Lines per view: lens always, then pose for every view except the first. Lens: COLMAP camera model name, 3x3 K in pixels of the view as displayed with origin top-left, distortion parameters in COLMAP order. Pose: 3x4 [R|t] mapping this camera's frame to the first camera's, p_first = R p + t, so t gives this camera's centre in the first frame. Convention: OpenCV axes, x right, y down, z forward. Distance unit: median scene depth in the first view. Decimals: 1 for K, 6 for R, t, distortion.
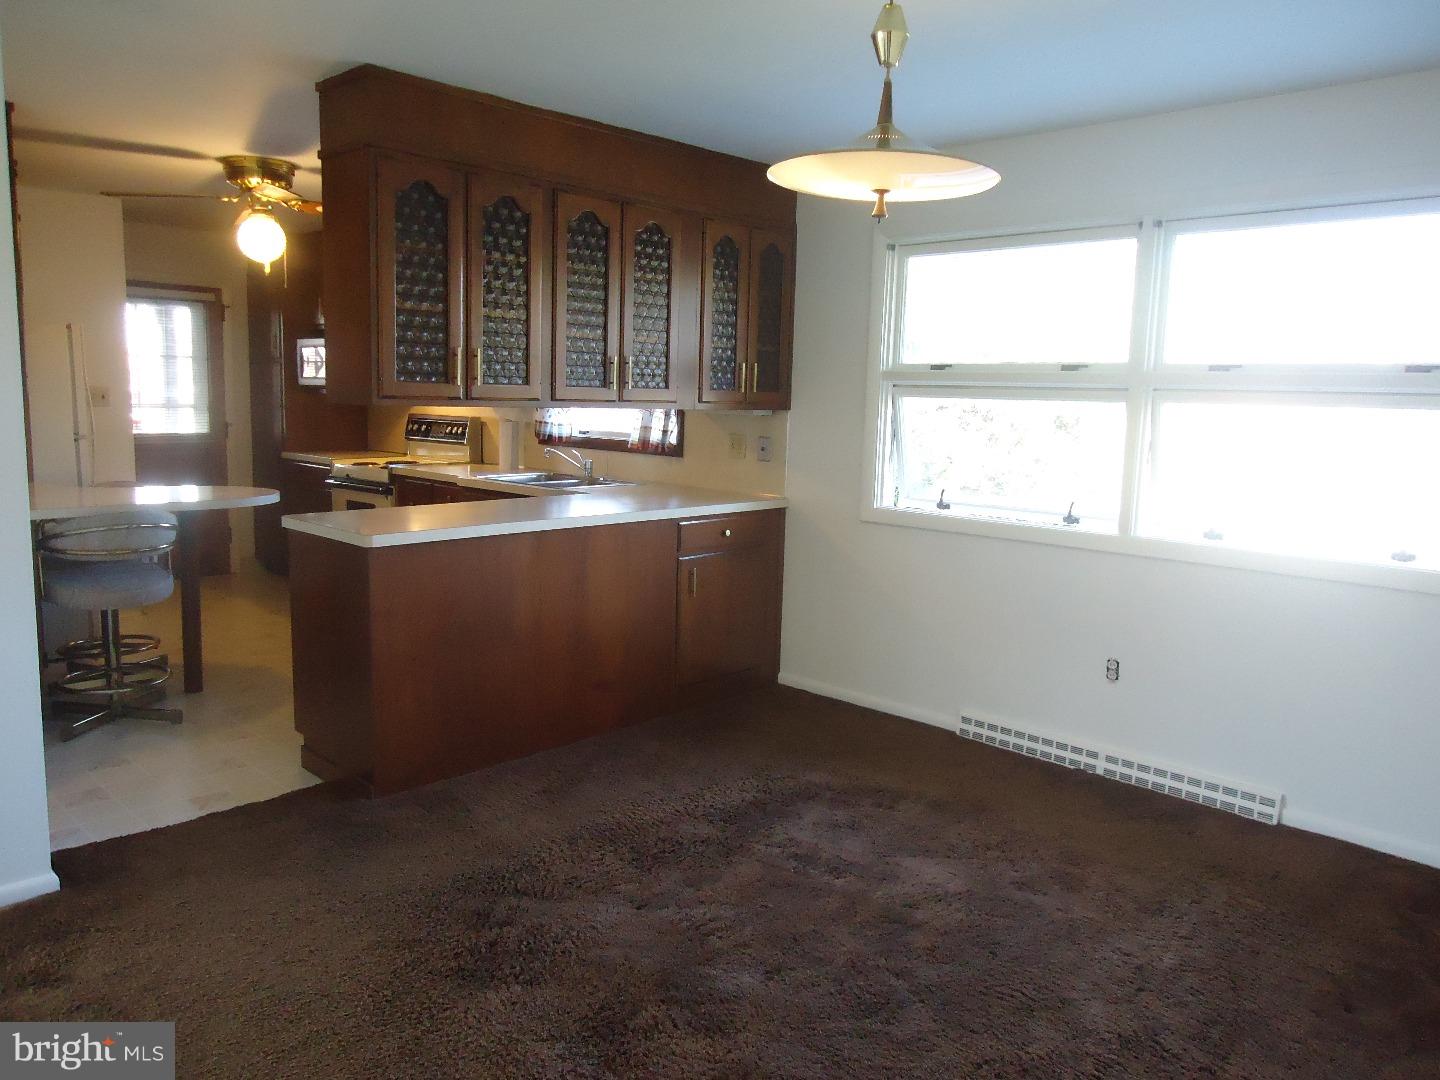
lens RADIAL K [[1049.1, 0, 716.0], [0, 1049.1, 532.3], [0, 0, 1]] dist [-0.002617, -0.001121]
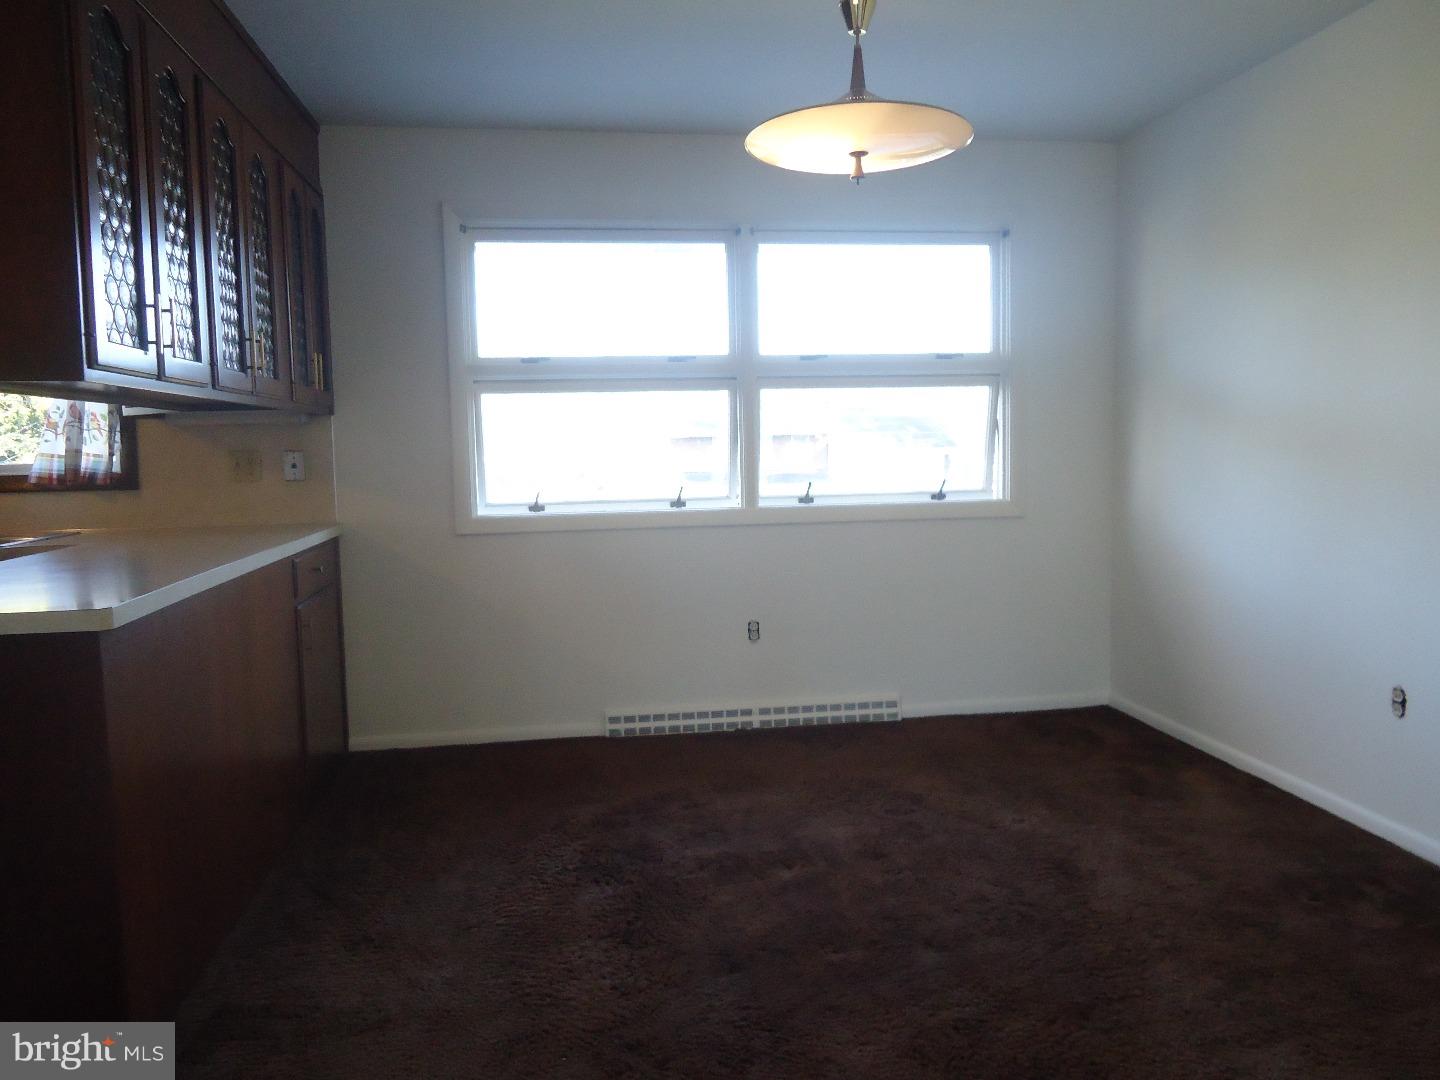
lens RADIAL K [[1049.1, 0, 716.0], [0, 1049.1, 532.3], [0, 0, 1]] dist [-0.002617, -0.001121]
pose [[0.607301, -0.108052, 0.787089, -0.650293], [0.142941, 0.989402, 0.025535, -0.007024], [-0.781507, 0.096999, 0.616310, 0.439401]]
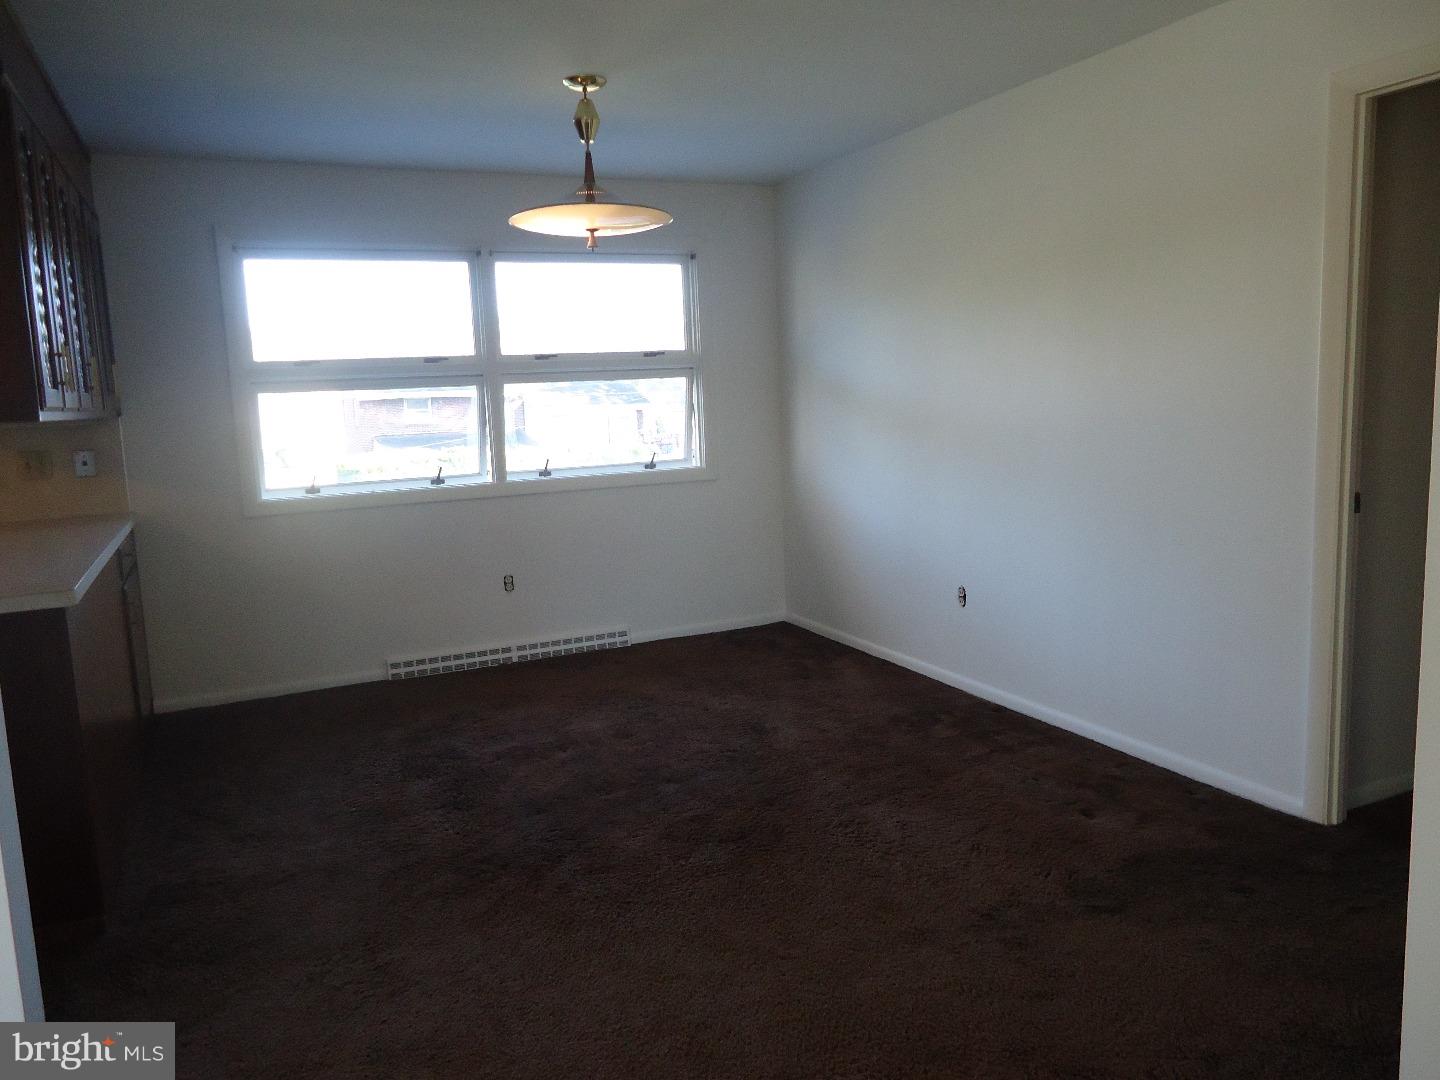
lens RADIAL K [[1049.1, 0, 716.0], [0, 1049.1, 532.3], [0, 0, 1]] dist [-0.002617, -0.001121]
pose [[0.354425, -0.168758, 0.919730, -0.973886], [0.174314, 0.978263, 0.112324, -0.048573], [-0.918693, 0.120512, 0.376138, 0.311765]]
